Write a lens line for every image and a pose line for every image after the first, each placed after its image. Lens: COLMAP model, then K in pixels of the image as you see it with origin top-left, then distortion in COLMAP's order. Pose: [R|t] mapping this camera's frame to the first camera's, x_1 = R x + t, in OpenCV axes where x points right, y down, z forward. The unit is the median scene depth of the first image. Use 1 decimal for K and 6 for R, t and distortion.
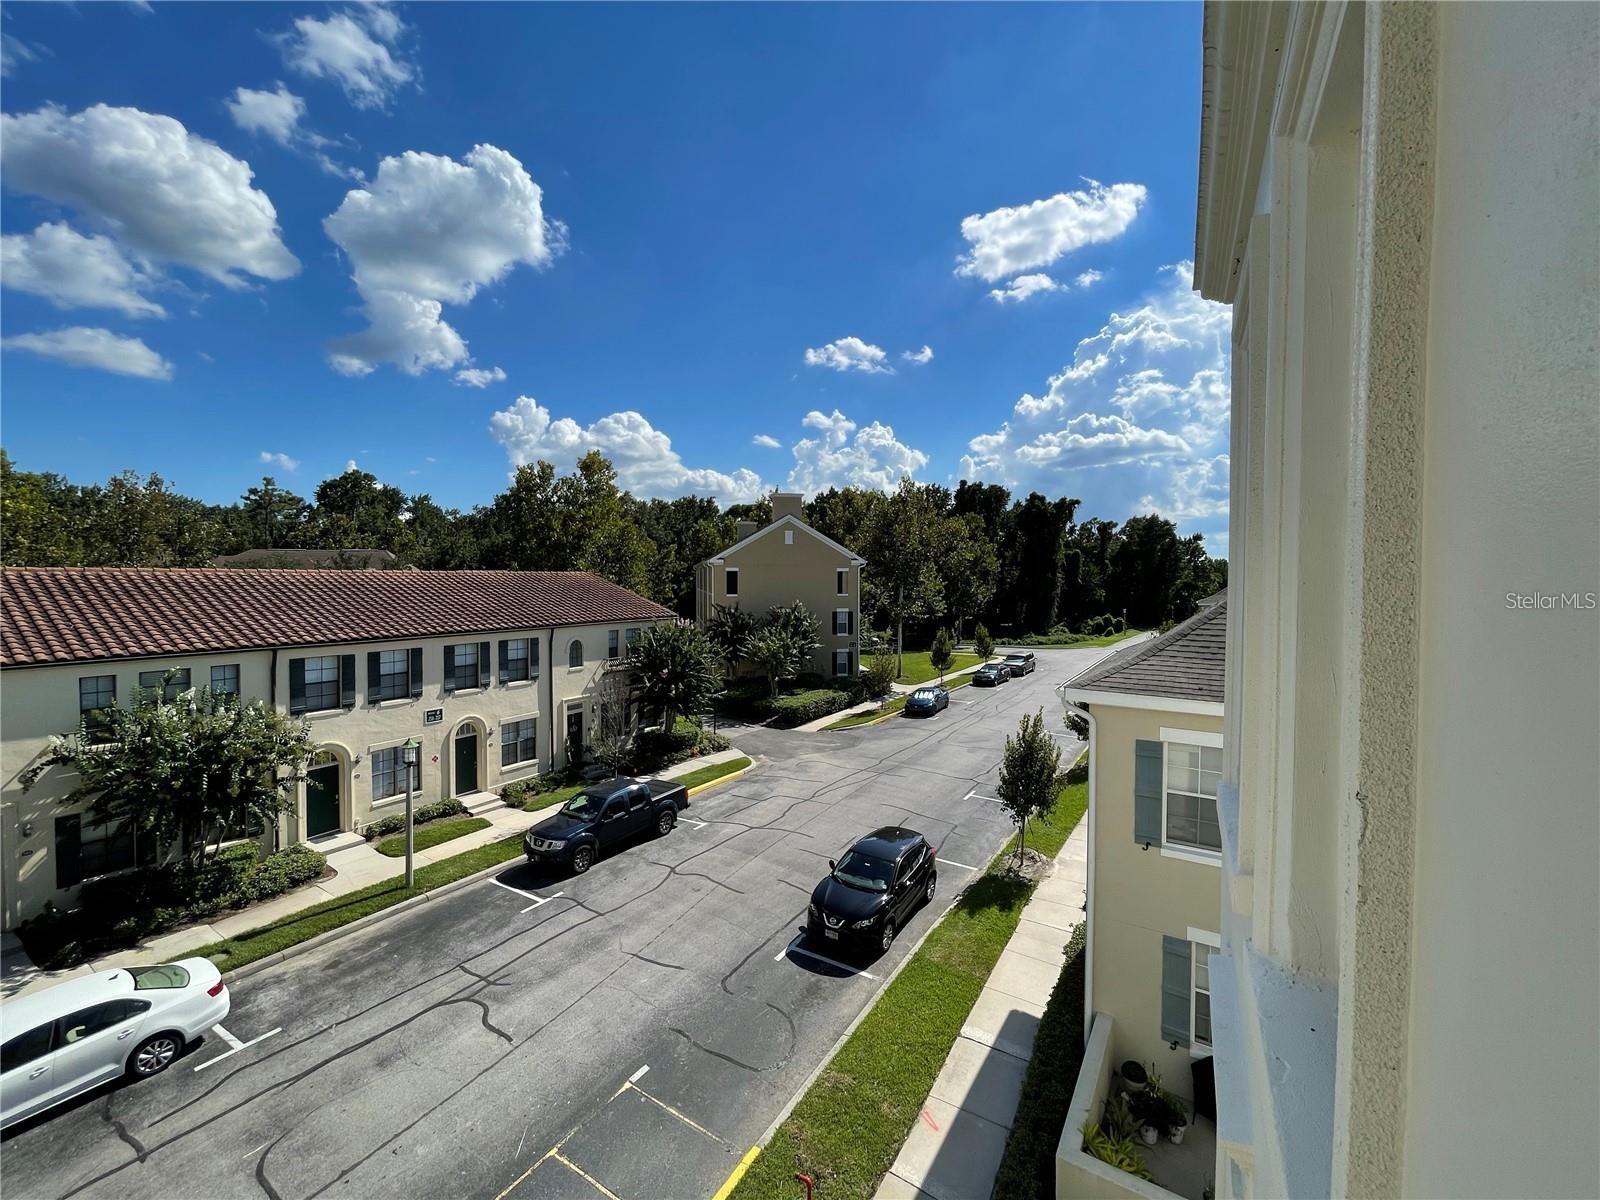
lens RADIAL K [[646.4, 0, 791.9], [0, 646.4, 590.9], [0, 0, 1]] dist [-0.007790, 0.000242]
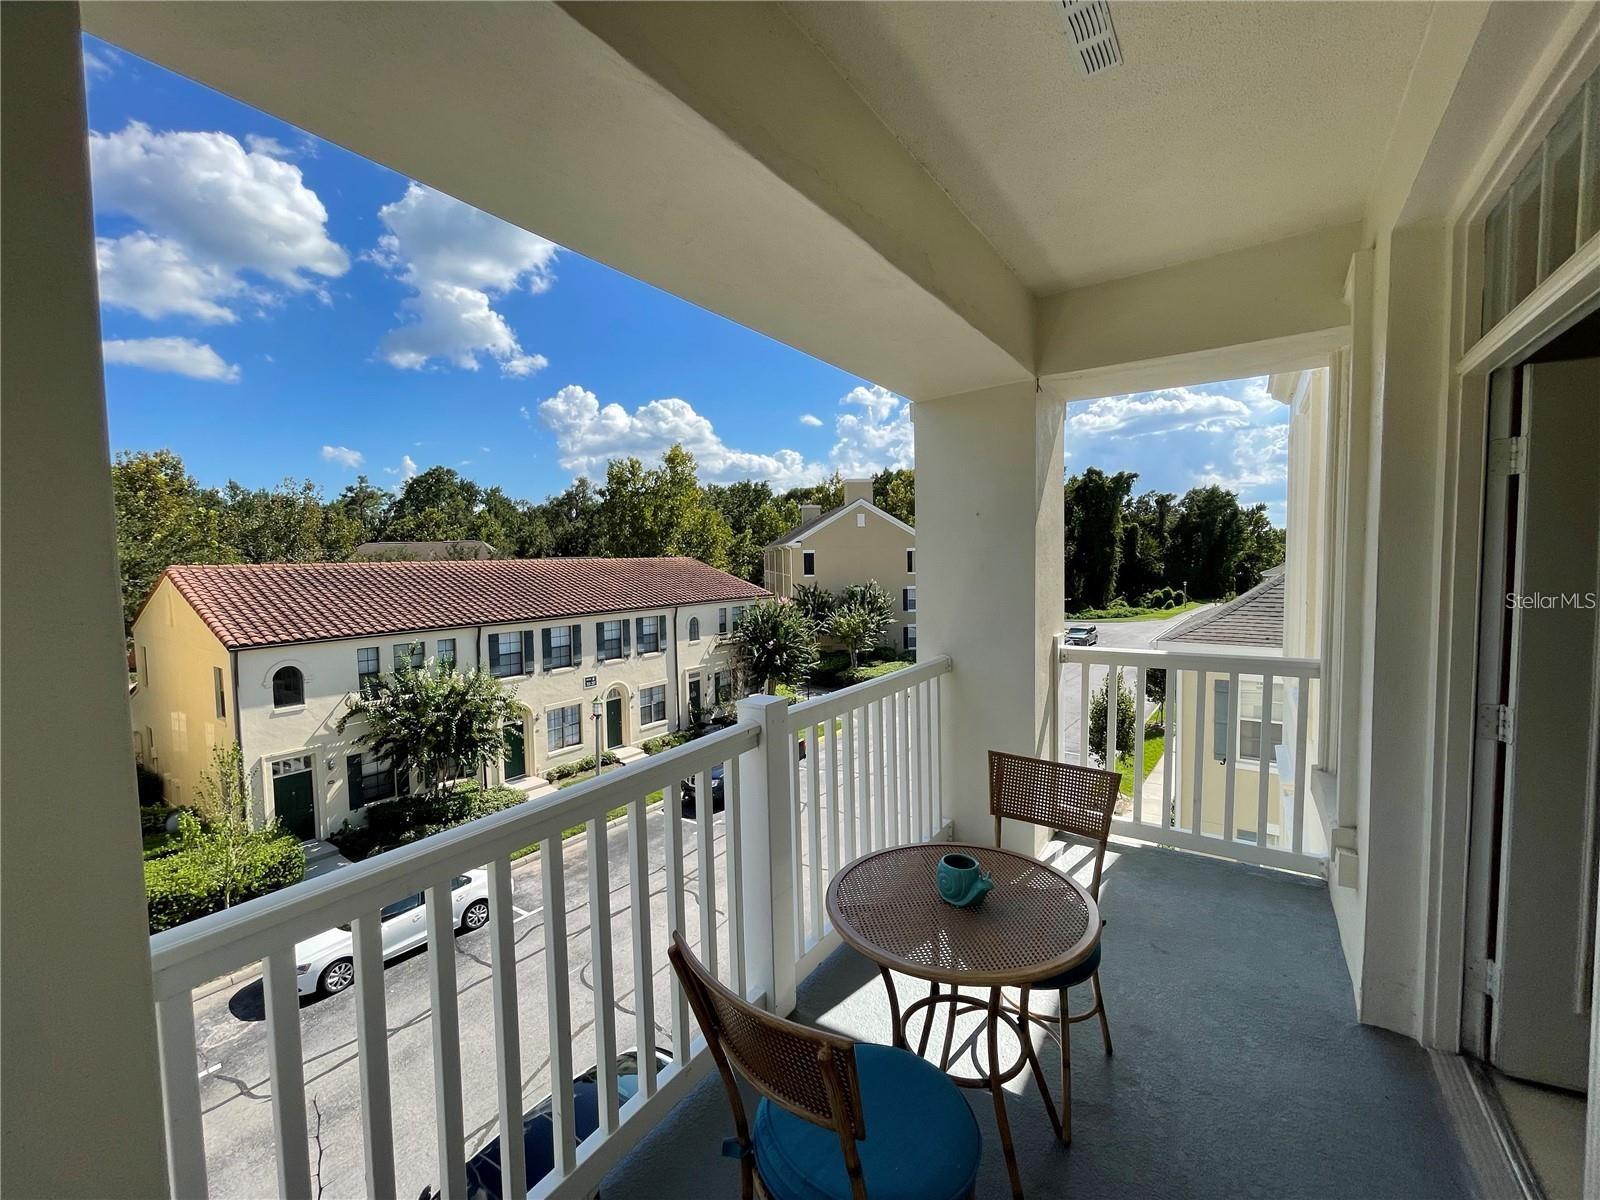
lens RADIAL K [[652.2, 0, 792.9], [0, 652.2, 593.7], [0, 0, 1]] dist [-0.002144, -0.000453]
pose [[0.997922, -0.019074, -0.061543, -0.105767], [0.021148, 0.999224, 0.033215, -0.000008], [0.060862, -0.034448, 0.997552, -0.166235]]
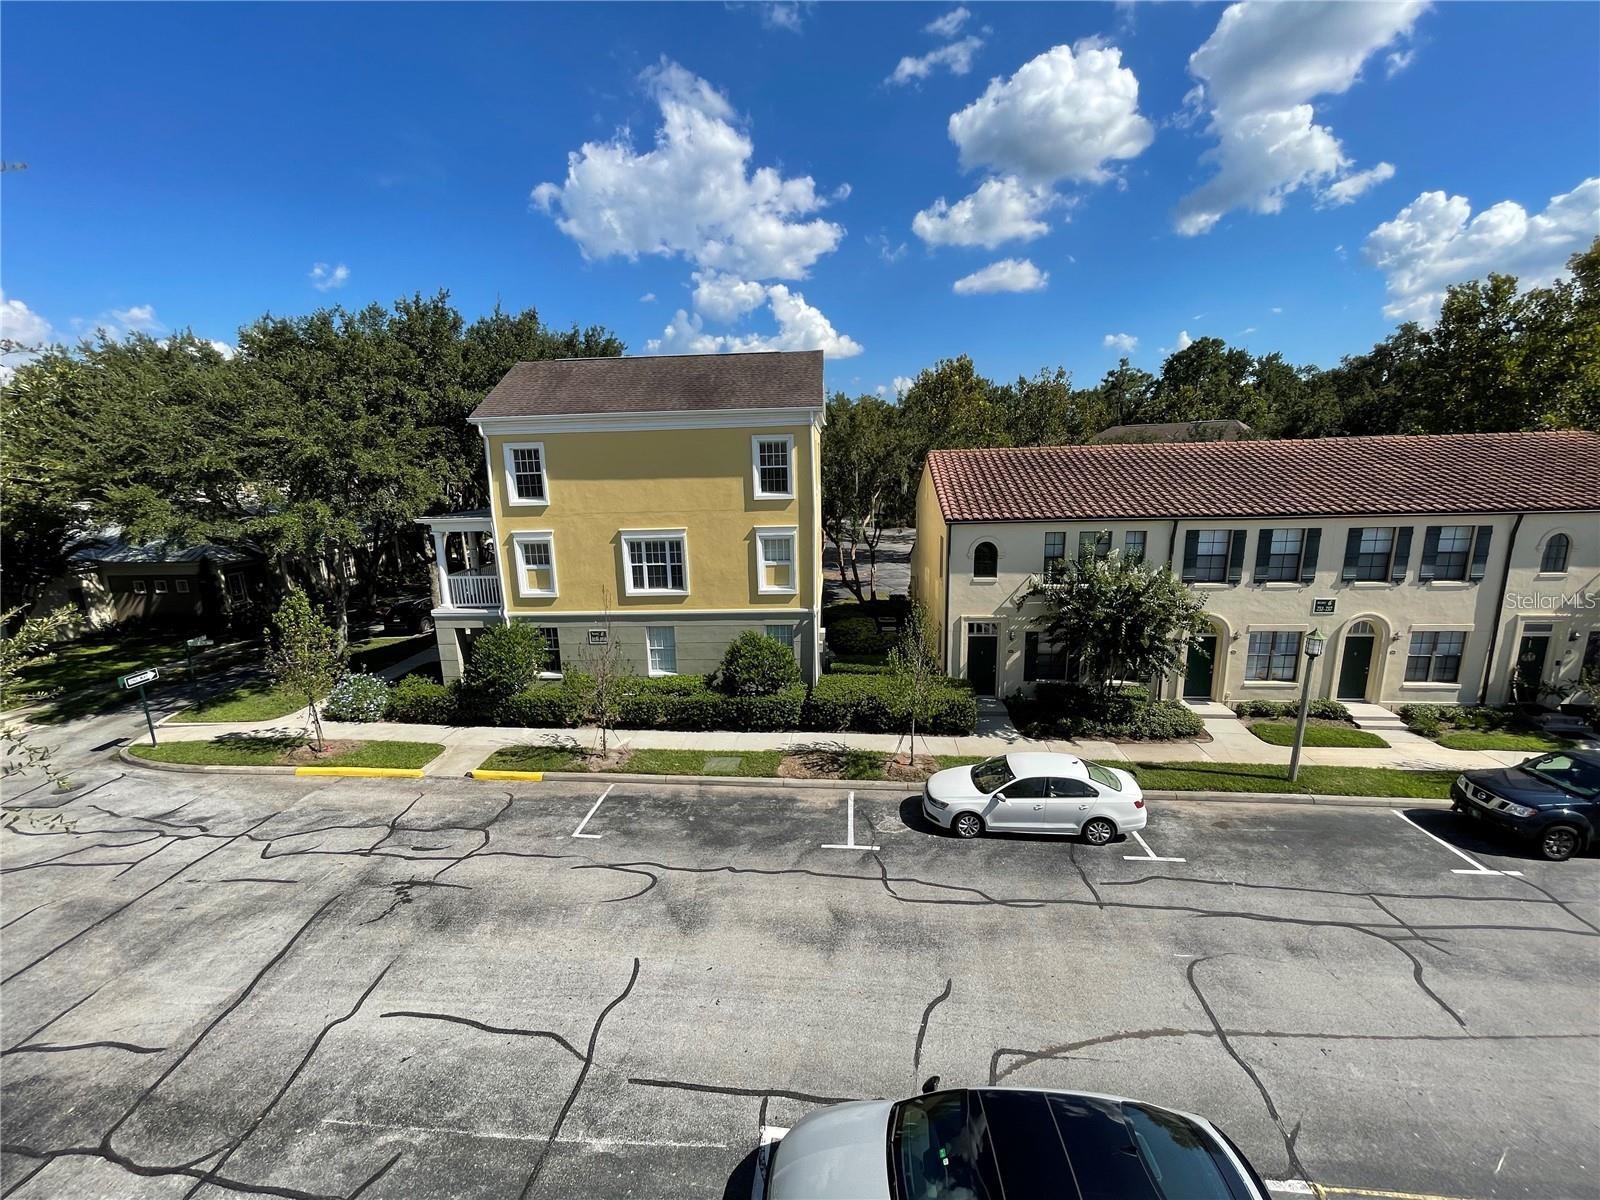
lens RADIAL K [[645.8, 0, 794.7], [0, 645.8, 592.0], [0, 0, 1]] dist [-0.003079, 0.000153]
pose [[0.440294, 0.163900, -0.882767, -0.096870], [0.011643, 0.982072, 0.188144, -0.000304], [0.897778, -0.093117, 0.430492, -0.031981]]
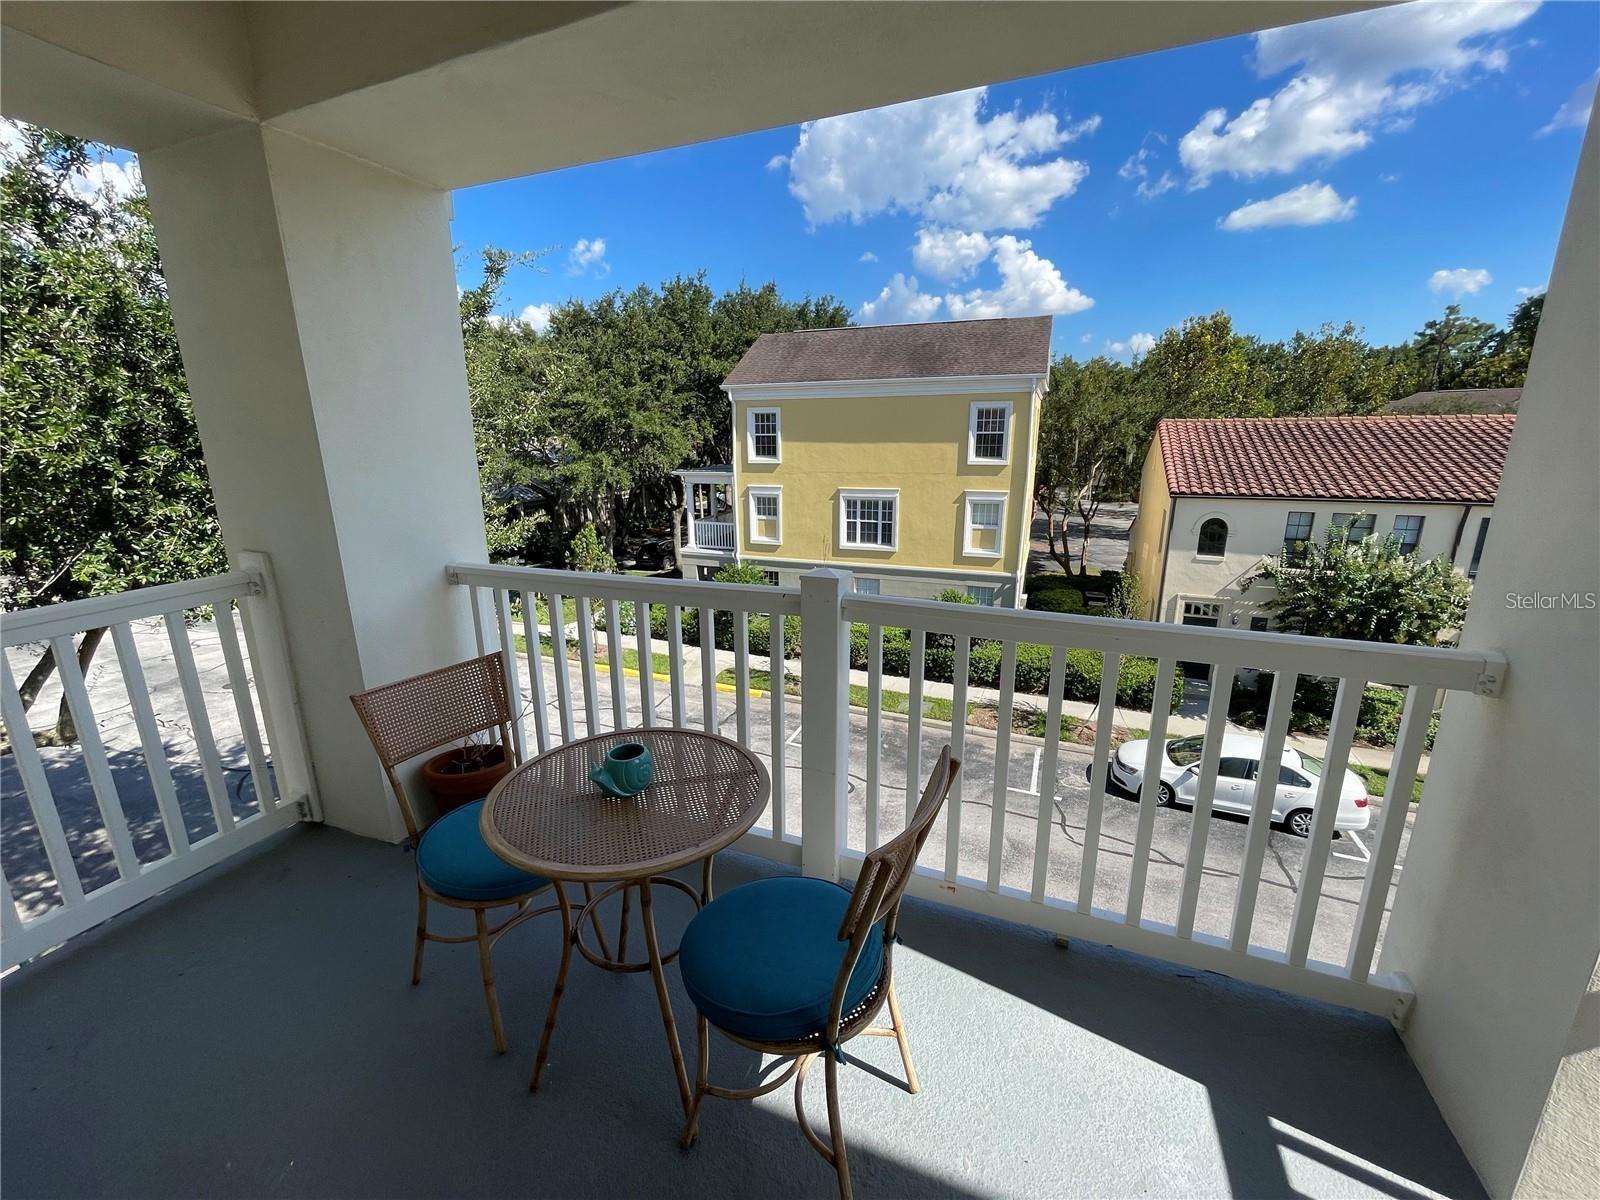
lens RADIAL K [[649.8, 0, 792.5], [0, 649.8, 593.8], [0, 0, 1]] dist [-0.003418, 0.000590]
pose [[0.143968, 0.239297, -0.960214, -0.018032], [-0.008431, 0.970583, 0.240617, -0.000800], [0.989546, -0.026546, 0.141750, -0.076174]]
